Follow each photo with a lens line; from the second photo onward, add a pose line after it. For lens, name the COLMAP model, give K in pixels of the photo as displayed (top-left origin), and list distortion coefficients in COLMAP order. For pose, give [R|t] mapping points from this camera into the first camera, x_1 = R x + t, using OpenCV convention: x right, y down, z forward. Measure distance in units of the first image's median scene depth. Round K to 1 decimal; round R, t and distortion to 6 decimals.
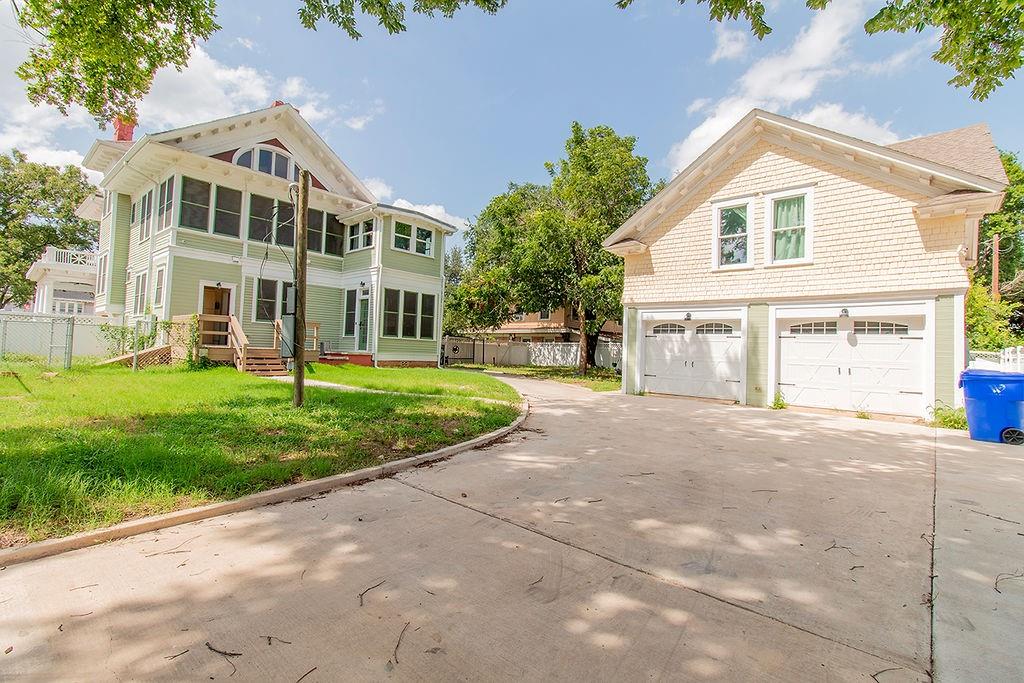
lens RADIAL K [[474.8, 0, 511.0], [0, 474.8, 337.8], [0, 0, 1]] dist [0.004831, 0.000524]
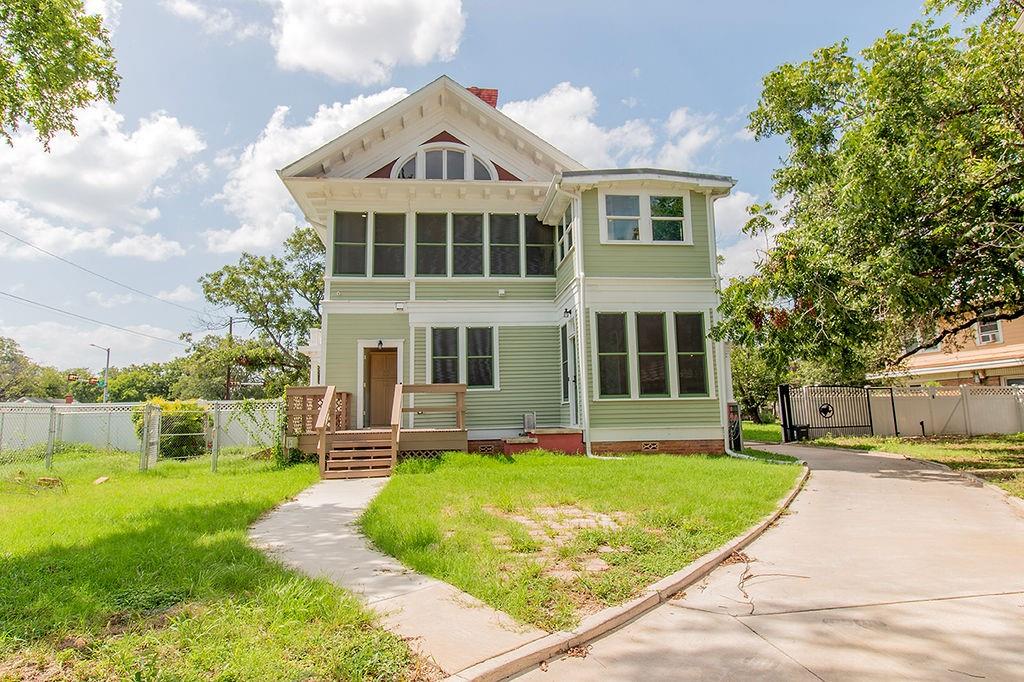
lens RADIAL K [[608.4, 0, 511.2], [0, 608.4, 335.6], [0, 0, 1]] dist [-0.001206, 0.000378]
pose [[0.741348, -0.137897, -0.656801, 0.131166], [0.068105, 0.989069, -0.130786, 0.010441], [0.667656, 0.052227, 0.742635, 0.387417]]
